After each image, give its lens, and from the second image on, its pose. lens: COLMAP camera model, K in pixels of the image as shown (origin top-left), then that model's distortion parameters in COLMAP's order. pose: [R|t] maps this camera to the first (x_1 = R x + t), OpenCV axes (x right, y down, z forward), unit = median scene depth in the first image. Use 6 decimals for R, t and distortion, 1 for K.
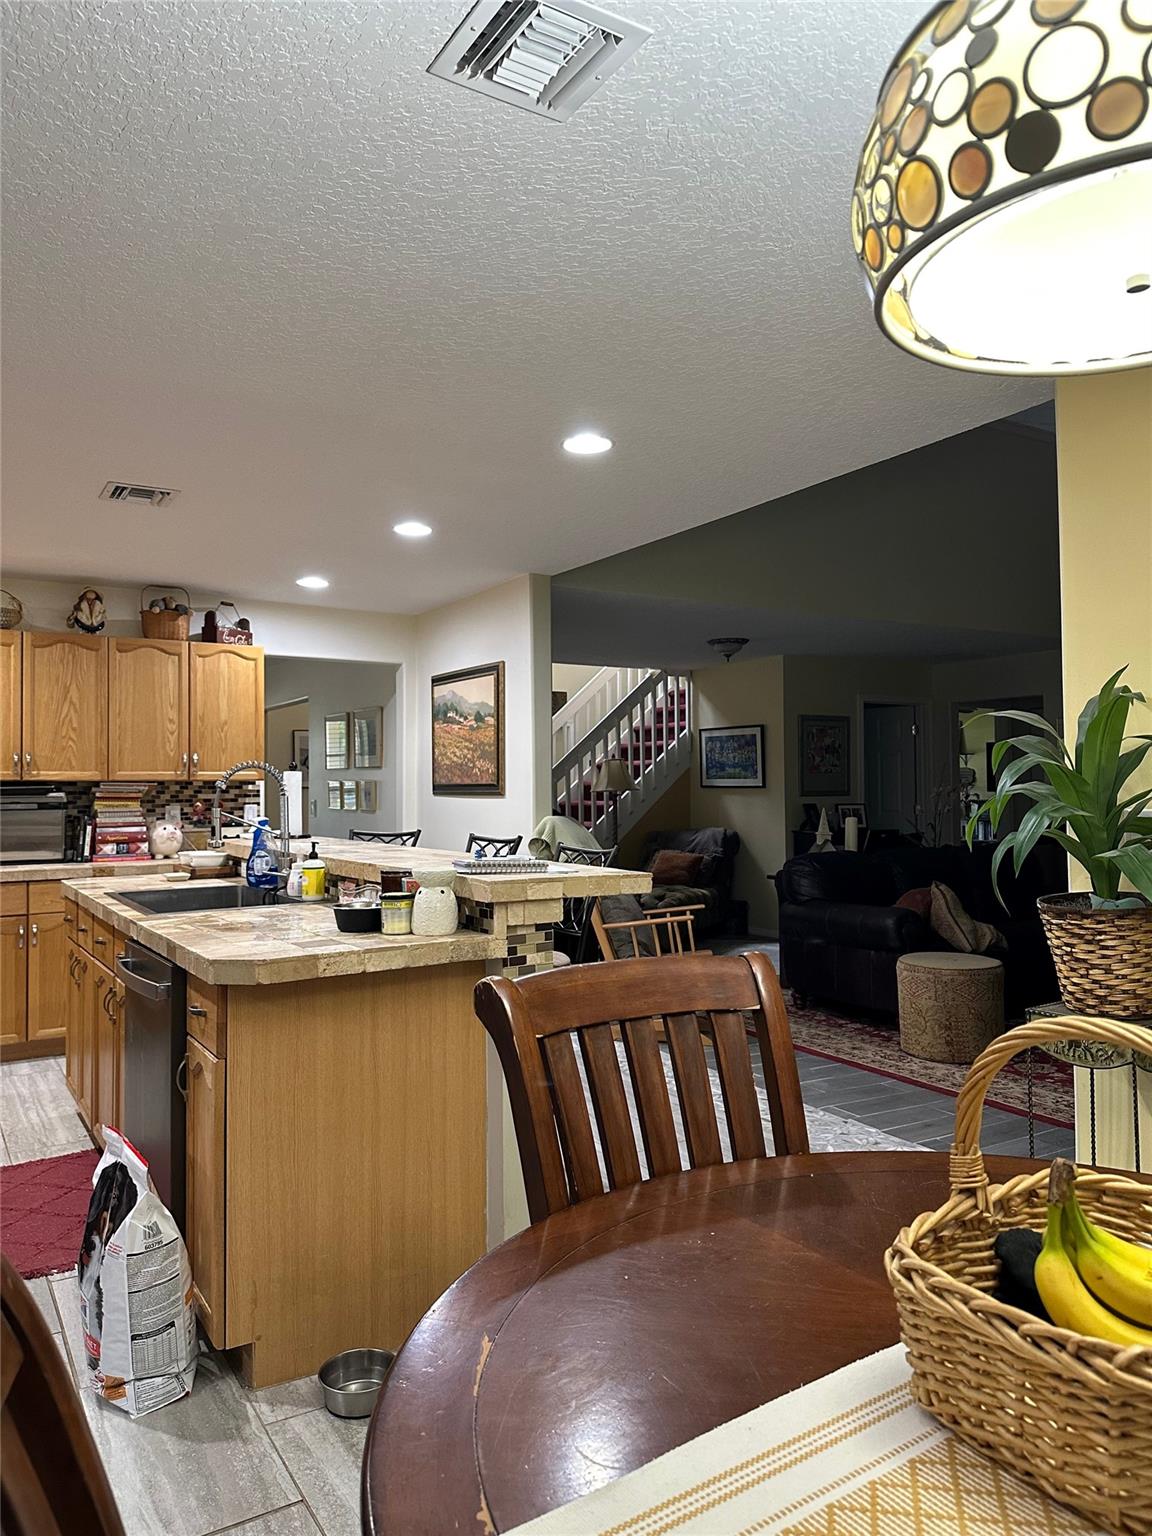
lens RADIAL K [[1066.3, 0, 576.0], [0, 1066.3, 768.0], [0, 0, 1]] dist [0.093238, -0.172606]
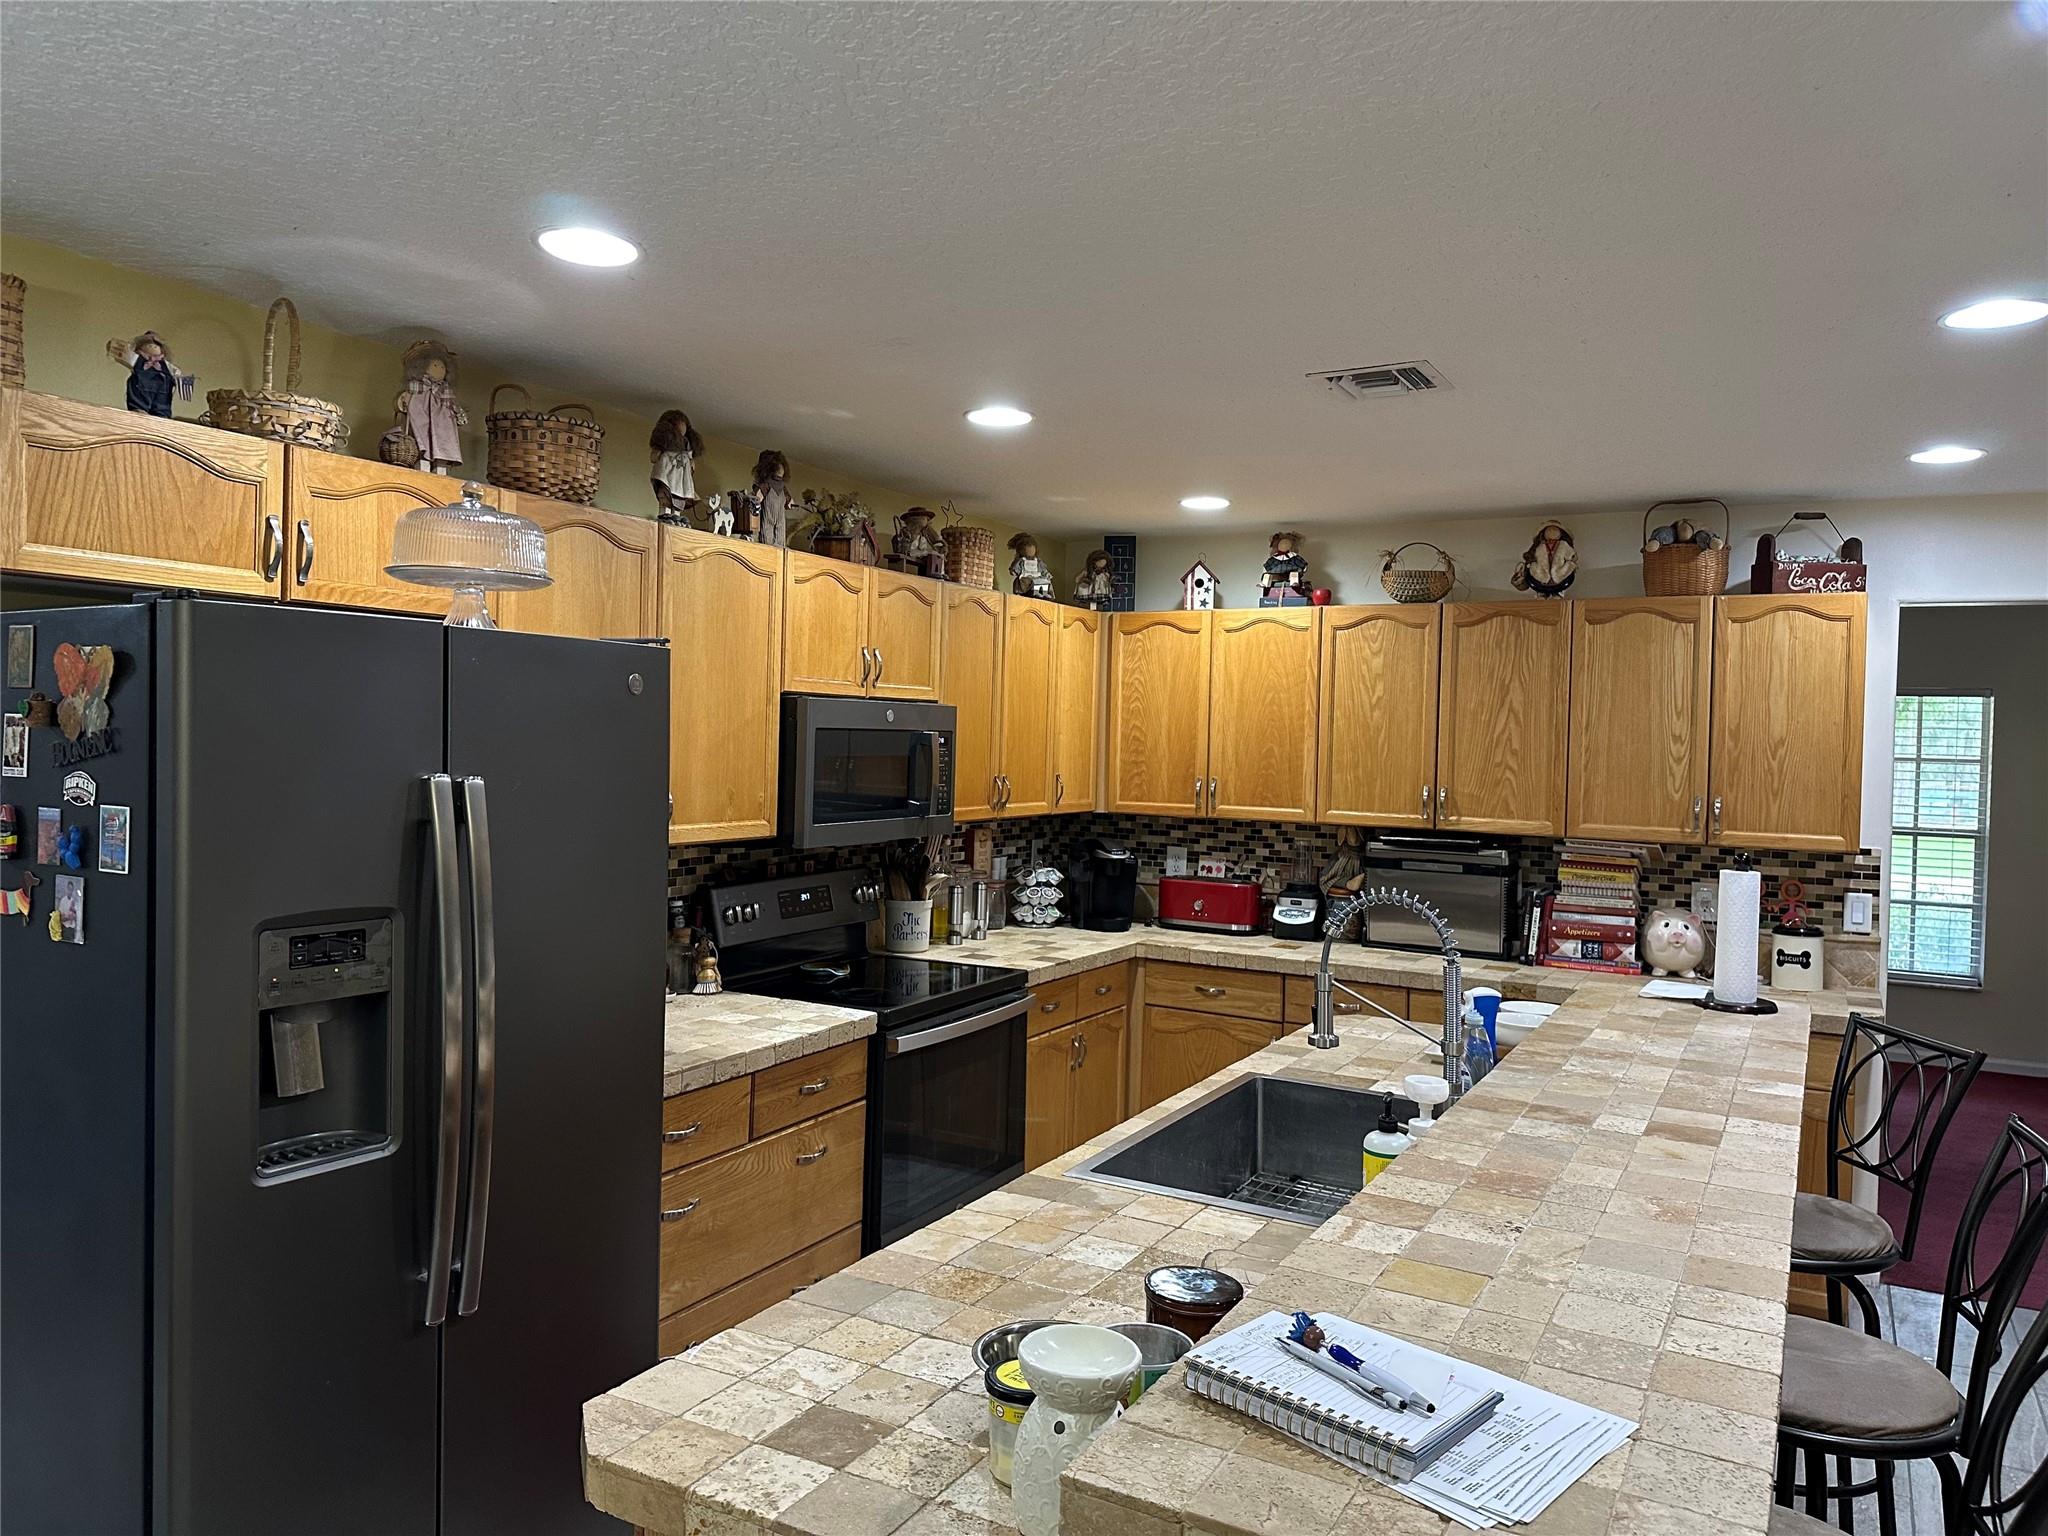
lens RADIAL K [[1421.8, 0, 1024.0], [0, 1421.8, 768.0], [0, 0, 1]] dist [0.093238, -0.172606]
pose [[0.477903, 0.039193, -0.877538, 0.126164], [-0.013726, 0.999215, 0.037152, -0.051680], [0.878305, -0.005709, 0.478066, 0.334512]]
